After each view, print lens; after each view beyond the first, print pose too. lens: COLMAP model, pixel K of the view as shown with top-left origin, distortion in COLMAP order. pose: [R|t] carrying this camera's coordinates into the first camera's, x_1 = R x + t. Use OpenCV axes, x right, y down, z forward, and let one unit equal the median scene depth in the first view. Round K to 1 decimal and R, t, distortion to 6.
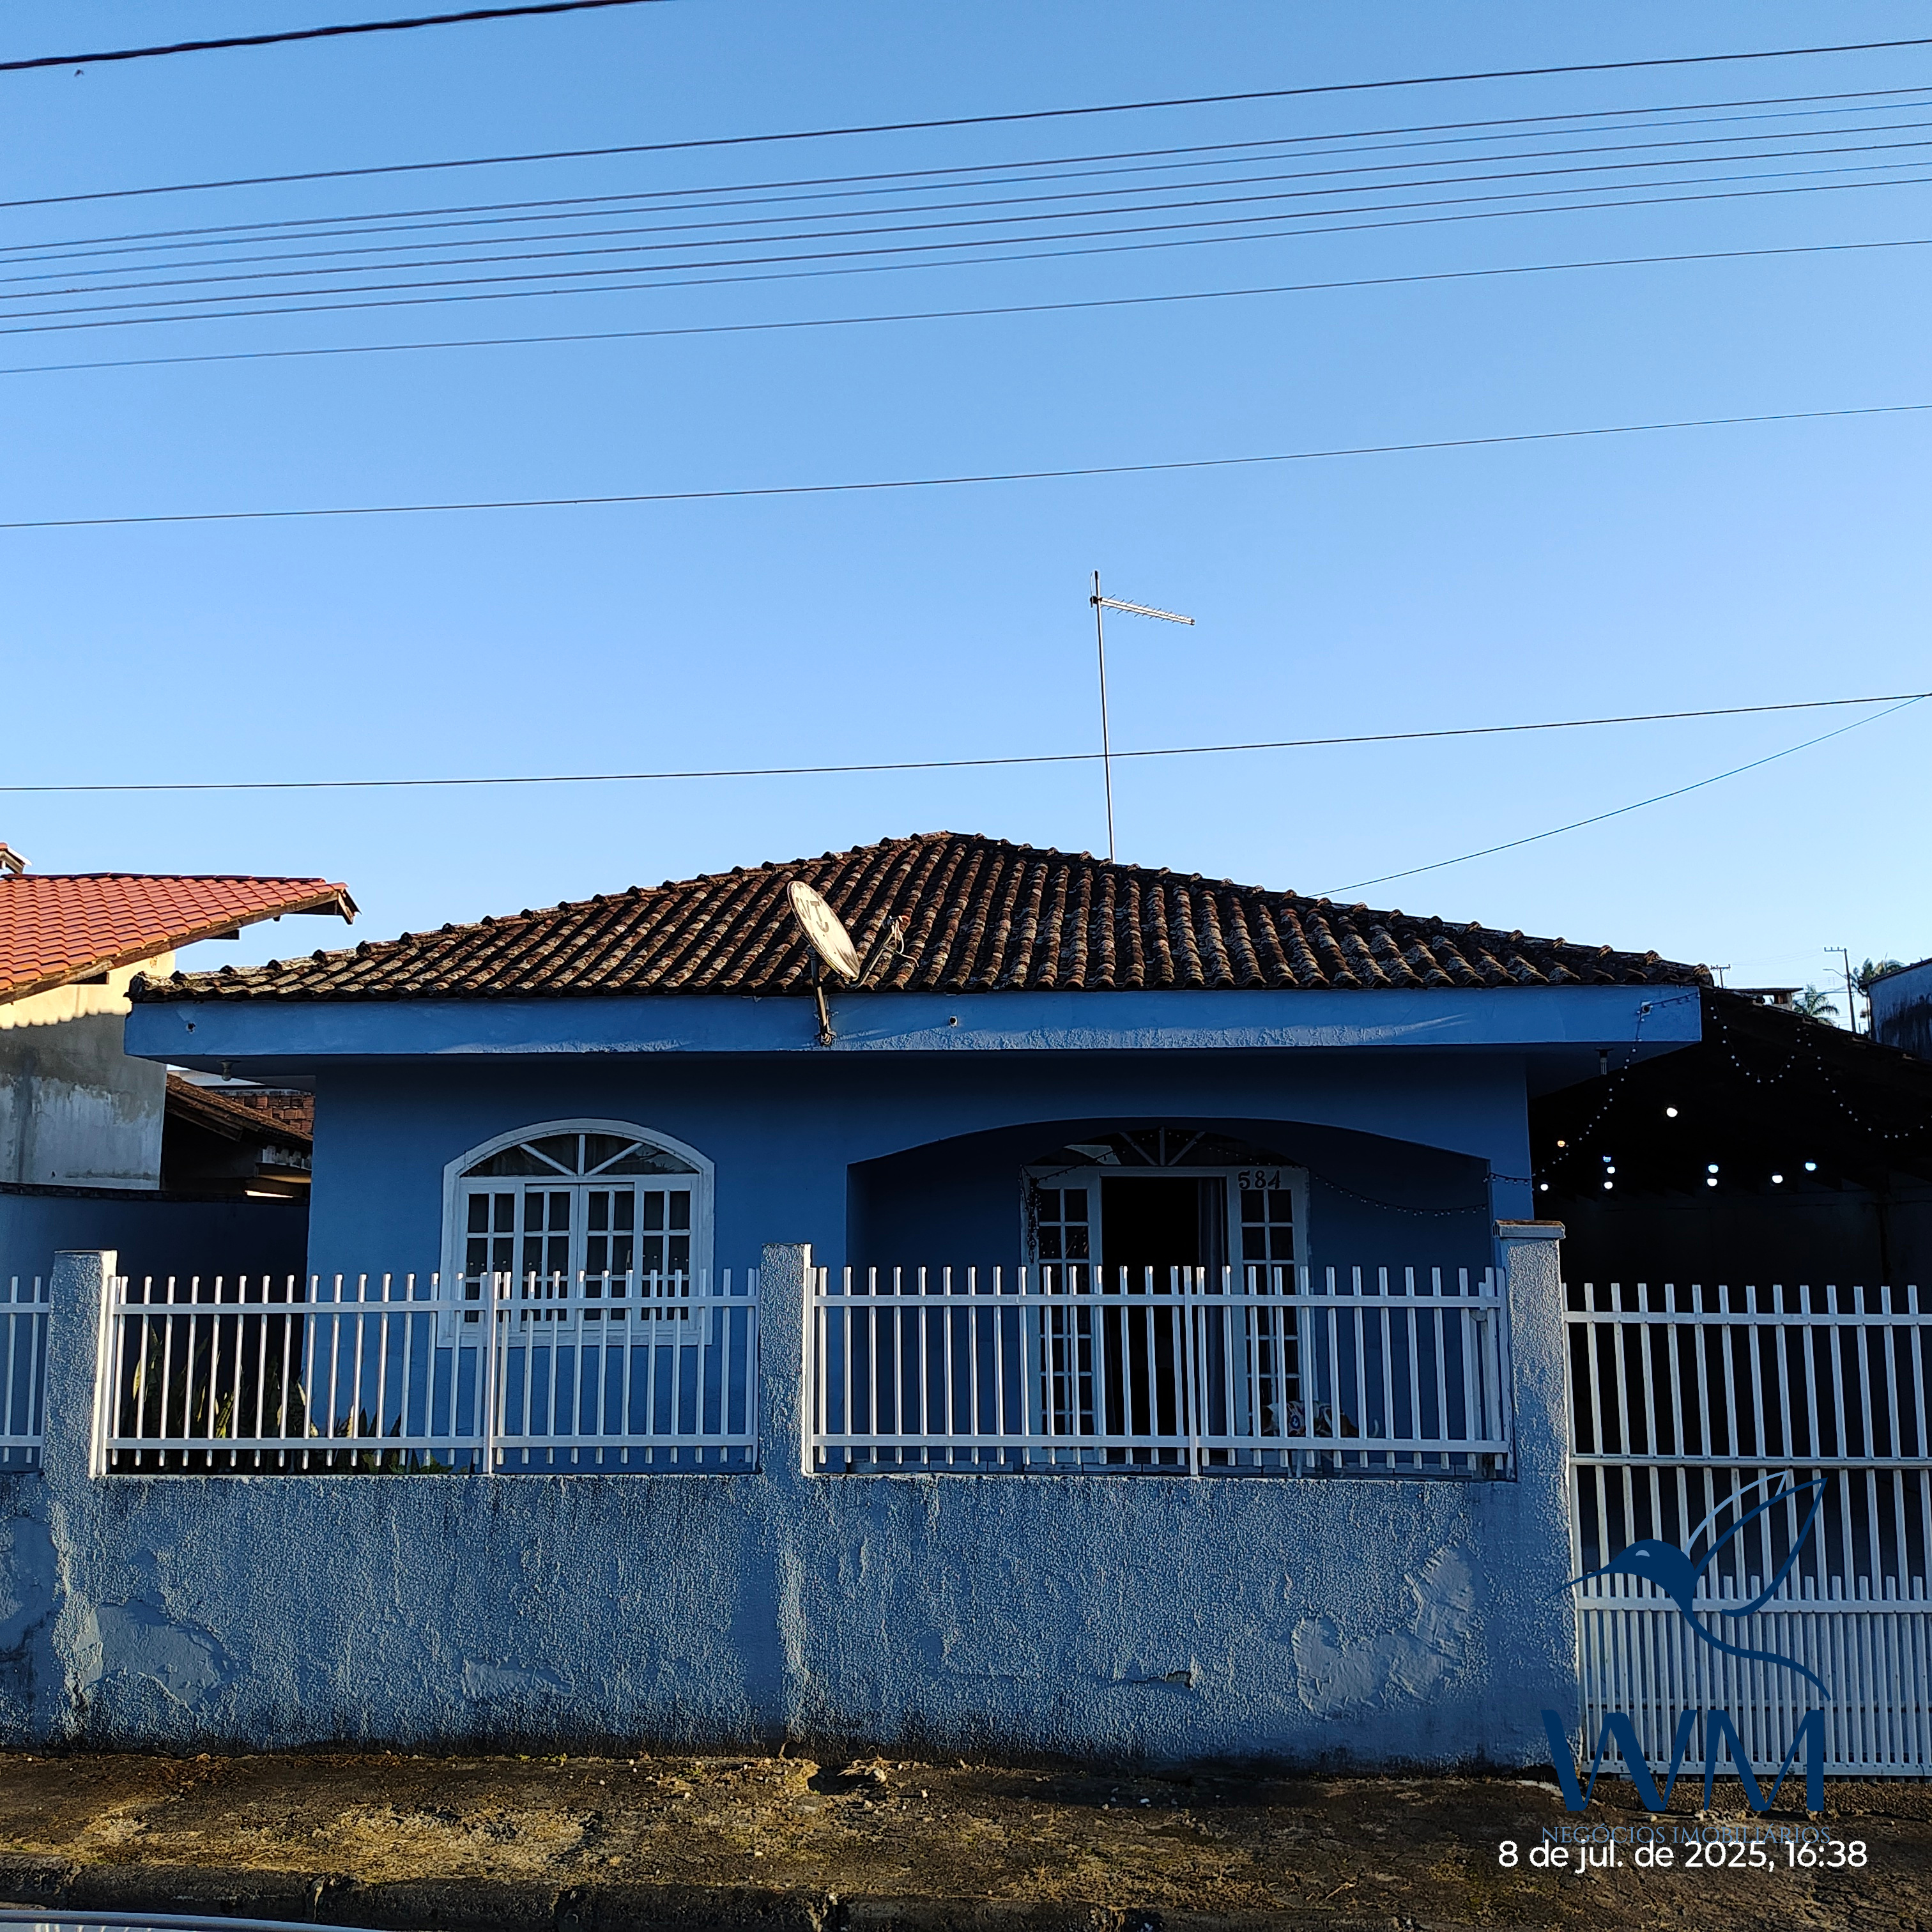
lens RADIAL K [[1918.3, 0, 957.5], [0, 1918.3, 949.3], [0, 0, 1]] dist [0.129974, -0.293741]
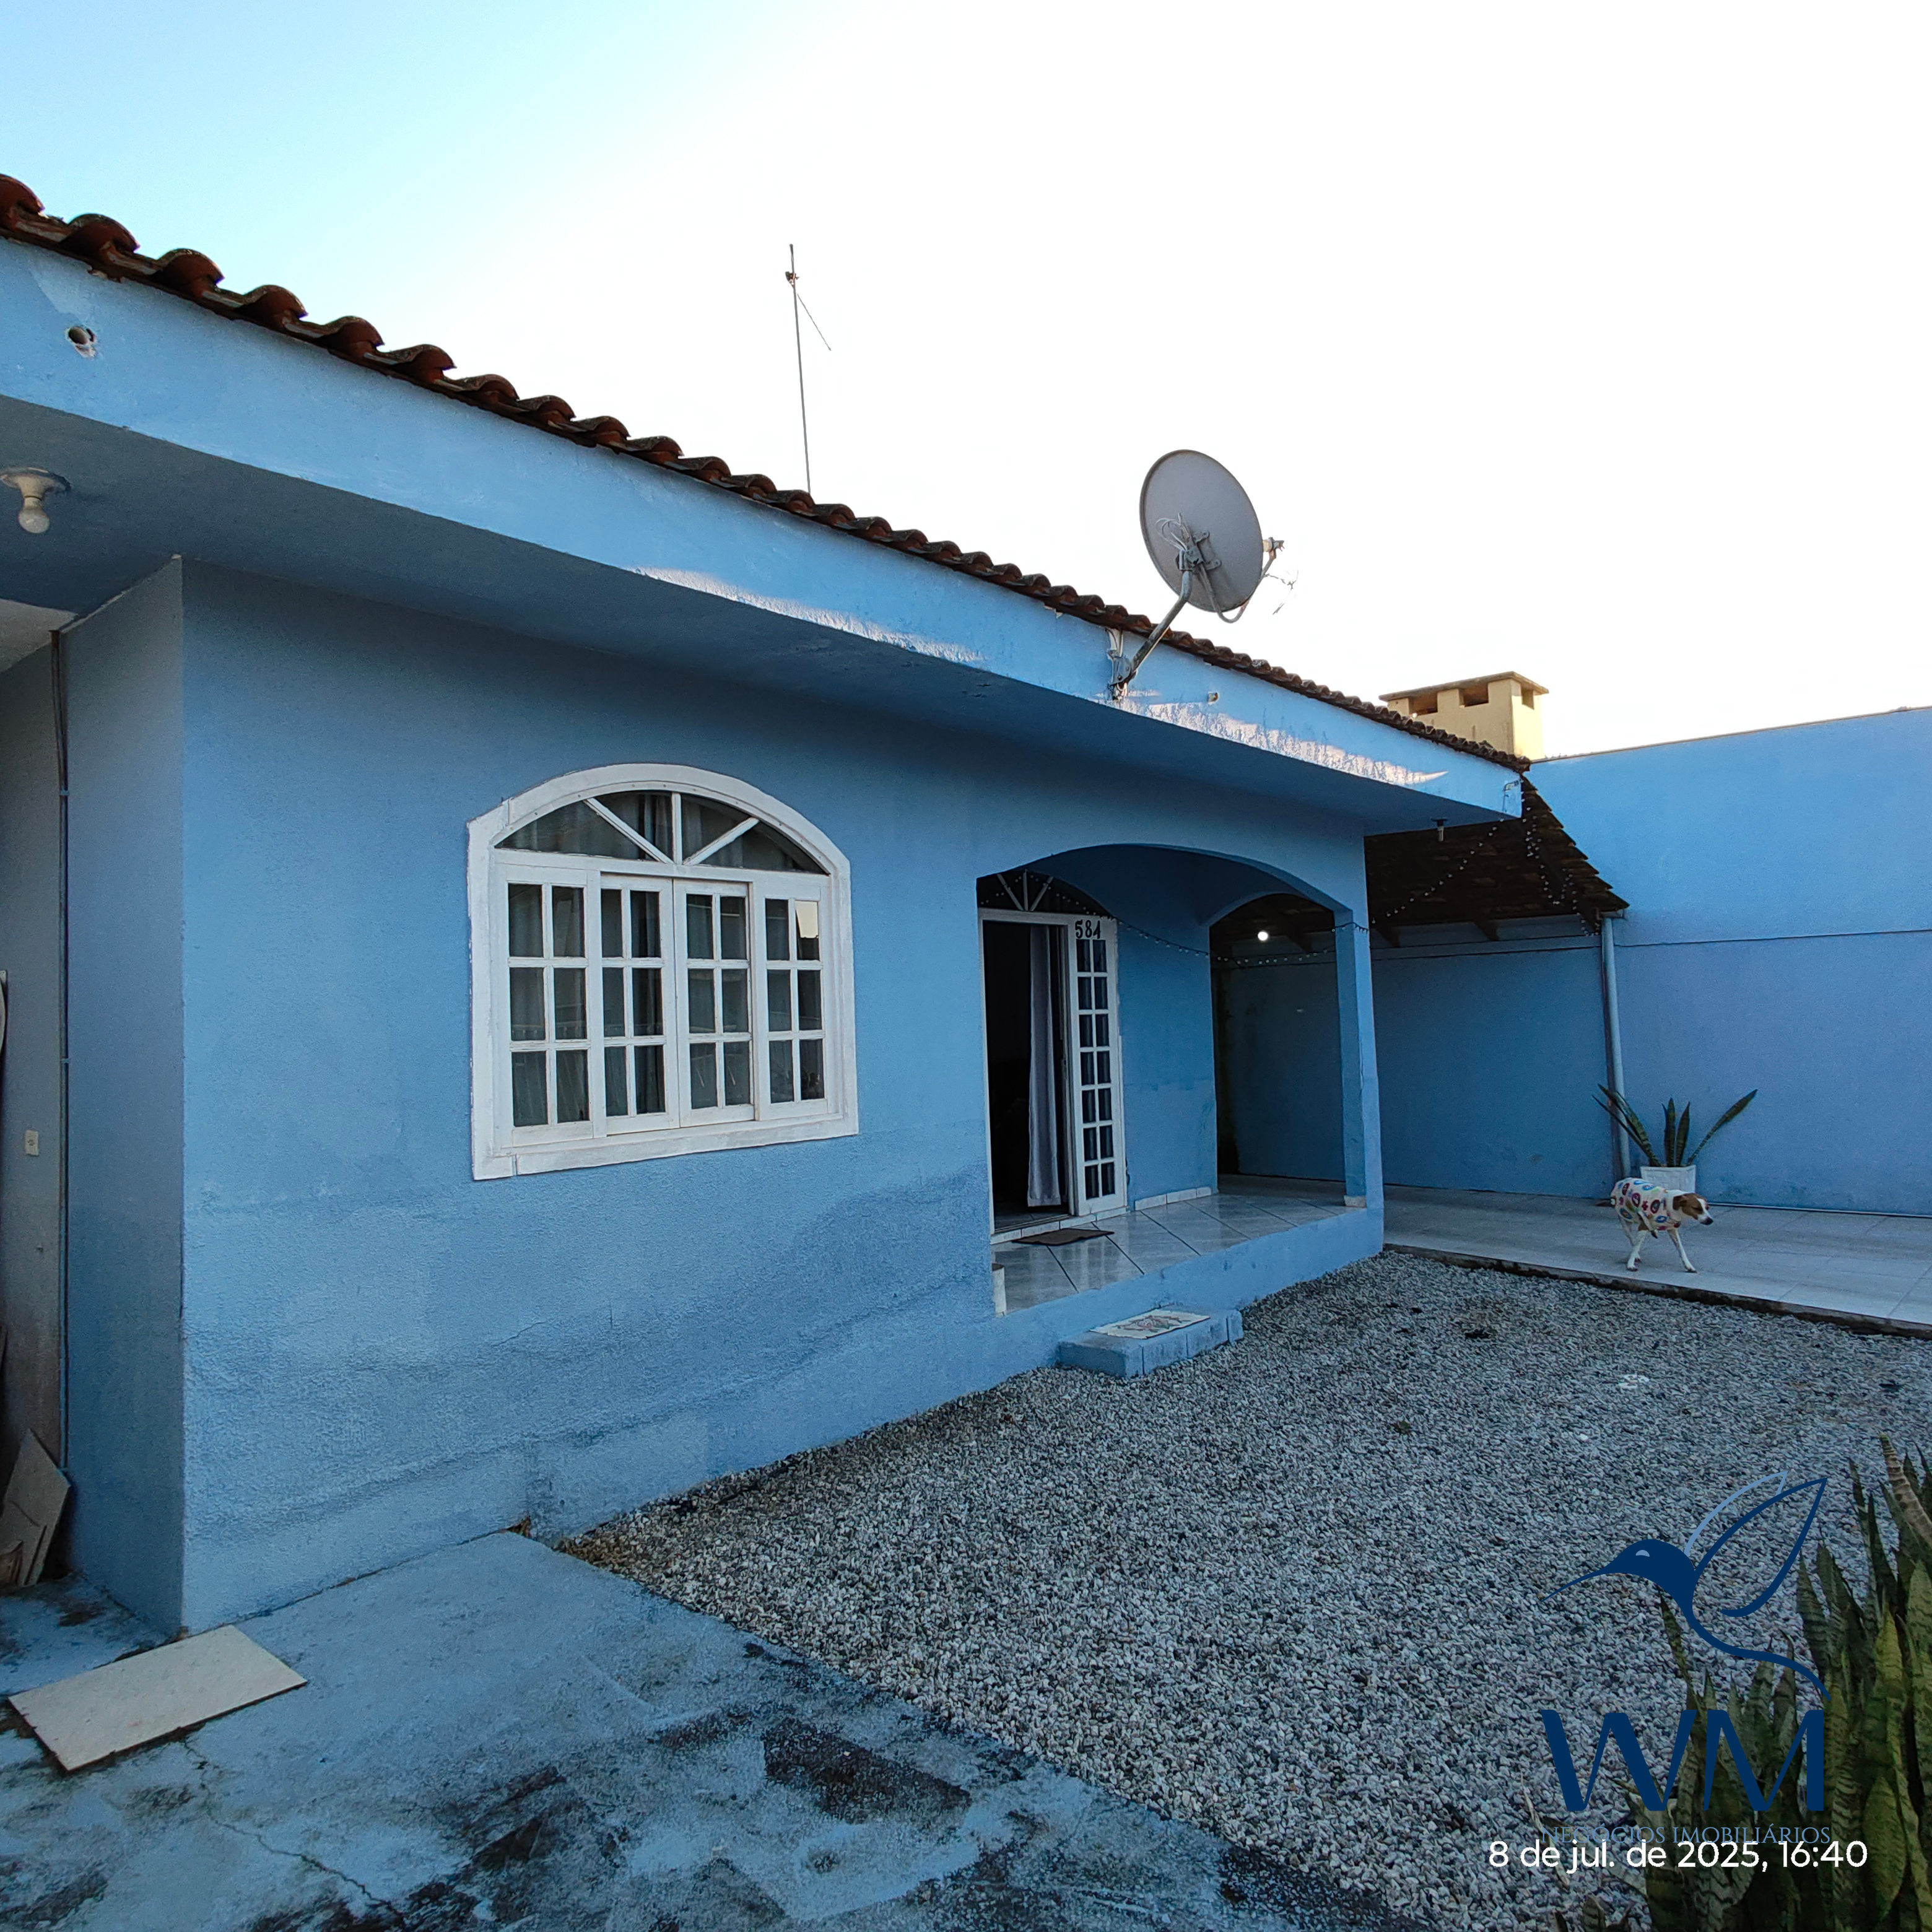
lens RADIAL K [[1363.7, 0, 972.5], [0, 1363.7, 960.9], [0, 0, 1]] dist [-0.023562, 0.021967]
pose [[0.598851, 0.020426, 0.800600, -0.510610], [-0.090693, 0.994974, 0.042454, 0.131621], [-0.795708, -0.098033, 0.597694, 0.744152]]
